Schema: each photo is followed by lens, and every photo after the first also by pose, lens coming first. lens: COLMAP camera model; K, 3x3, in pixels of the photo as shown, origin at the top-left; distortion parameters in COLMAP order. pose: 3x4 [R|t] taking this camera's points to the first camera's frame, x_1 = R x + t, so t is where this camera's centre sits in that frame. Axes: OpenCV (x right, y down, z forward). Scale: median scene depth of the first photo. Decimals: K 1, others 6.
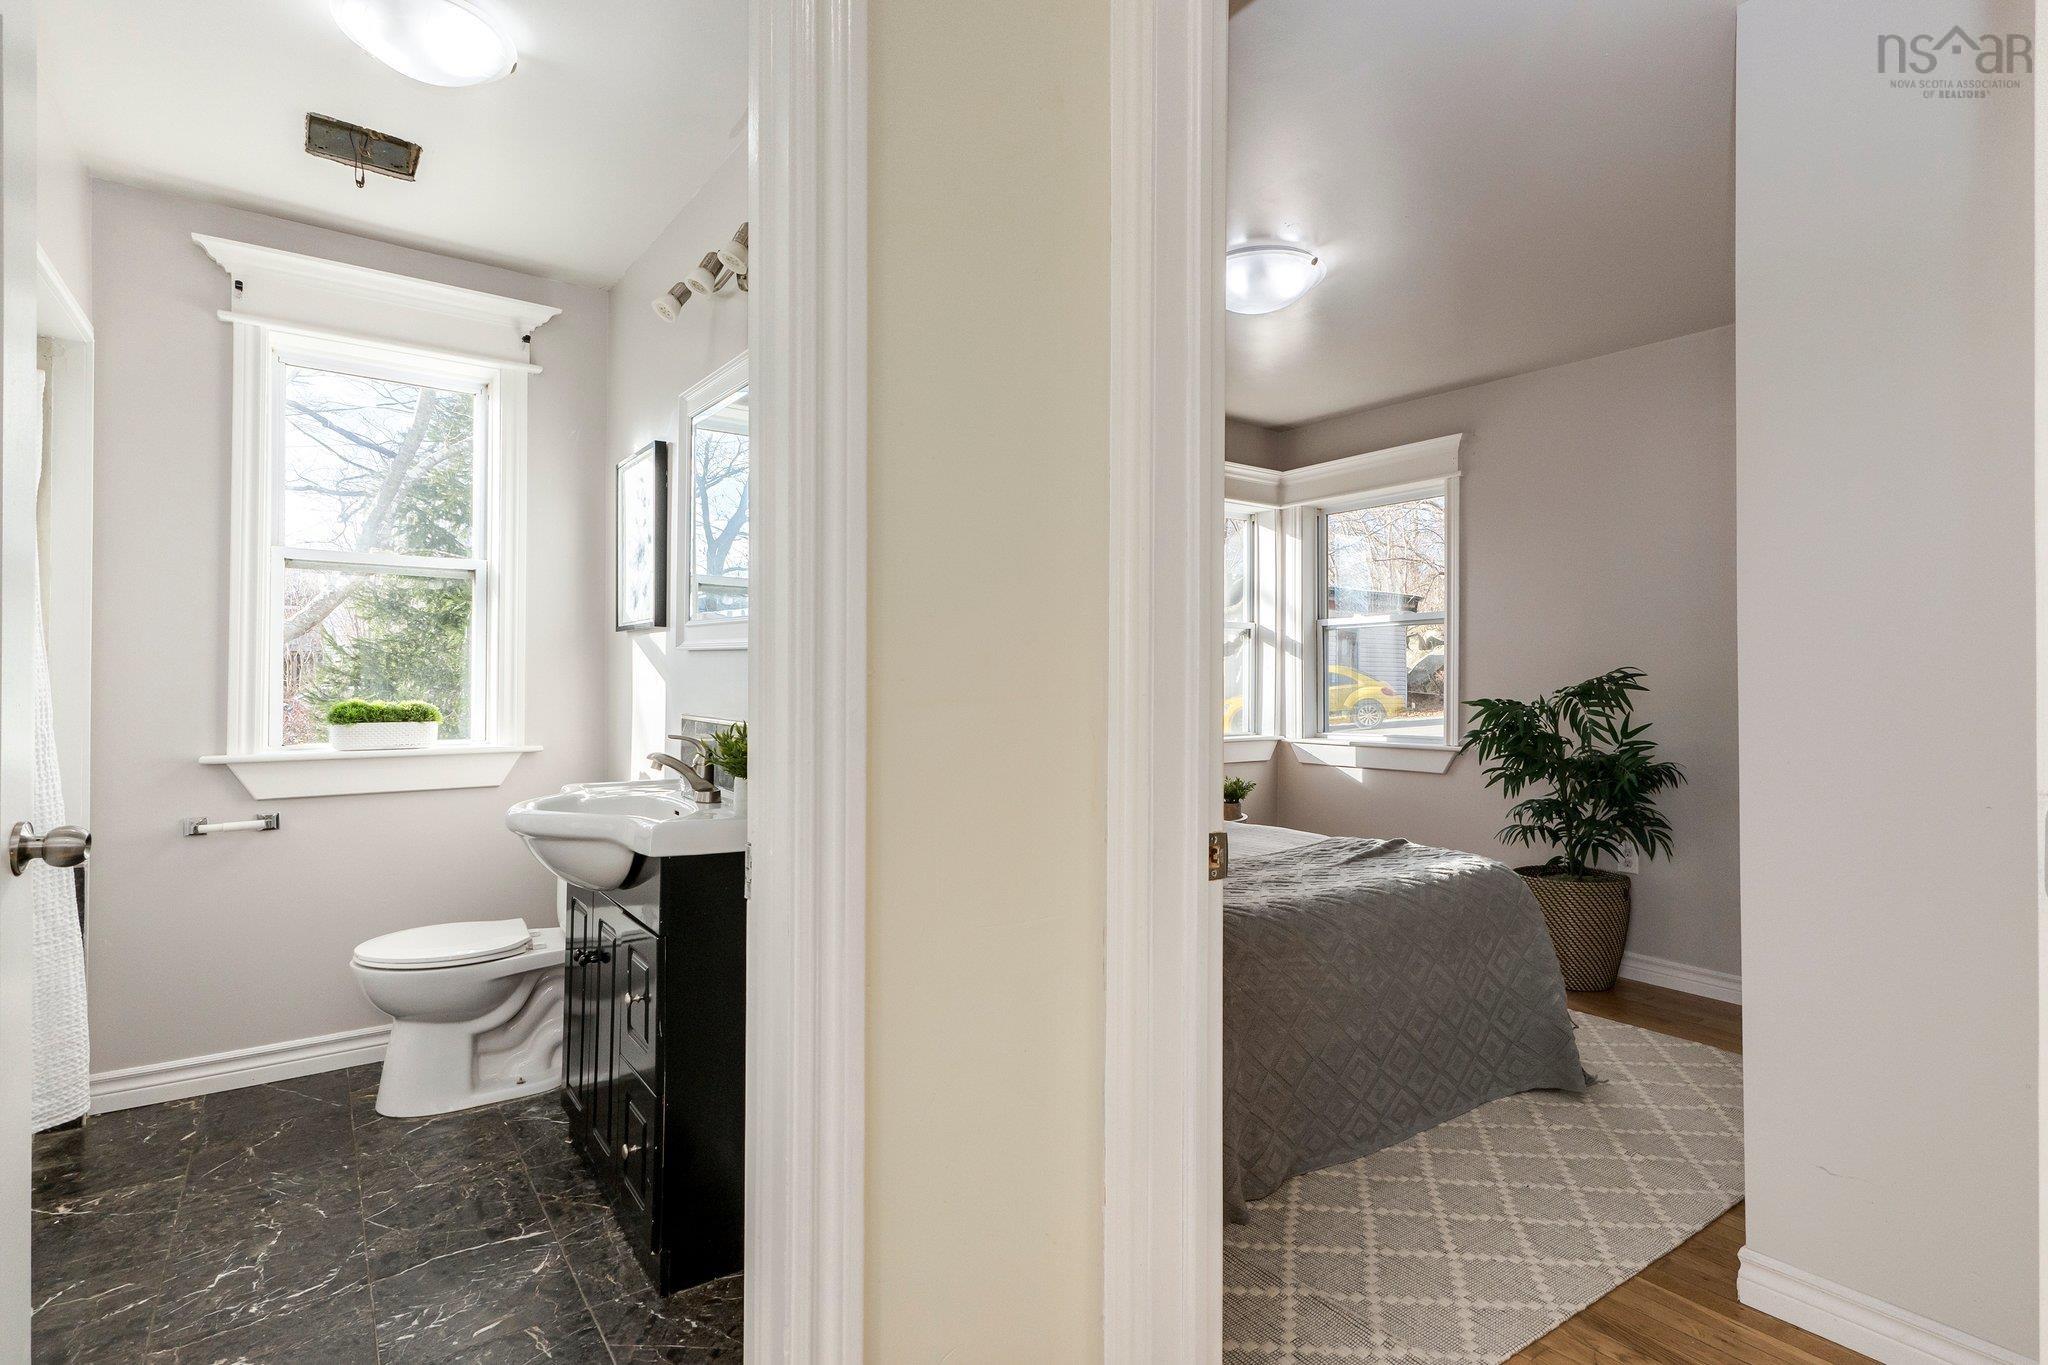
lens RADIAL K [[1030.7, 0, 1023.4], [0, 1030.7, 651.9], [0, 0, 1]] dist [0.003952, 0.001506]
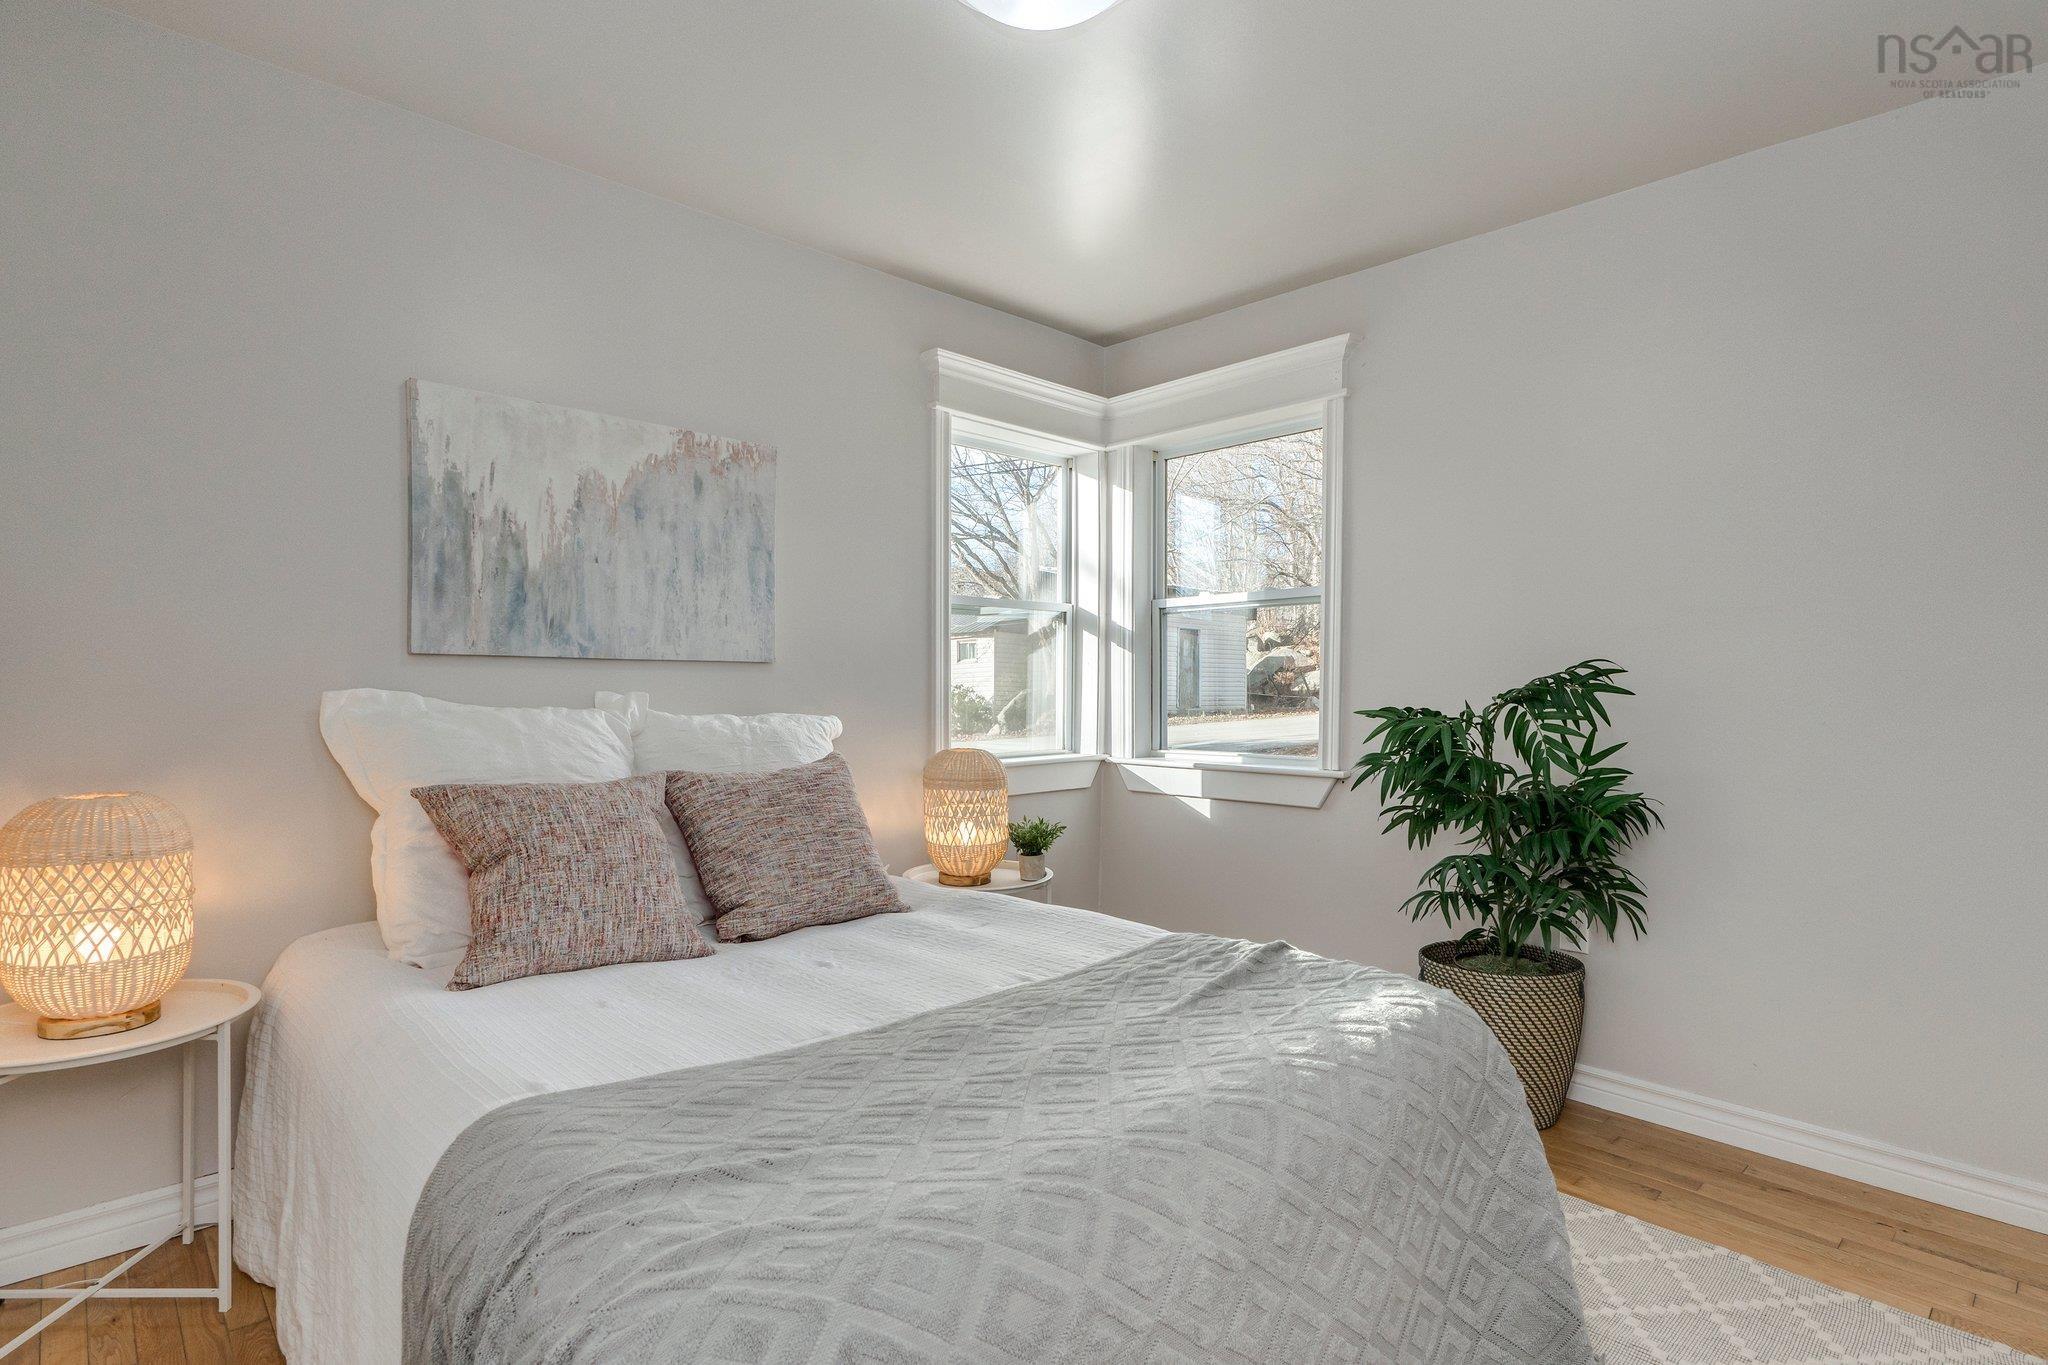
lens RADIAL K [[977.3, 0, 1024.0], [0, 977.3, 682.5], [0, 0, 1]] dist [0.003361, 0.000576]
pose [[0.990345, -0.001205, 0.138616, 0.118017], [-0.002614, 0.999622, 0.027361, 0.012221], [-0.138597, -0.027459, 0.989968, 0.387538]]
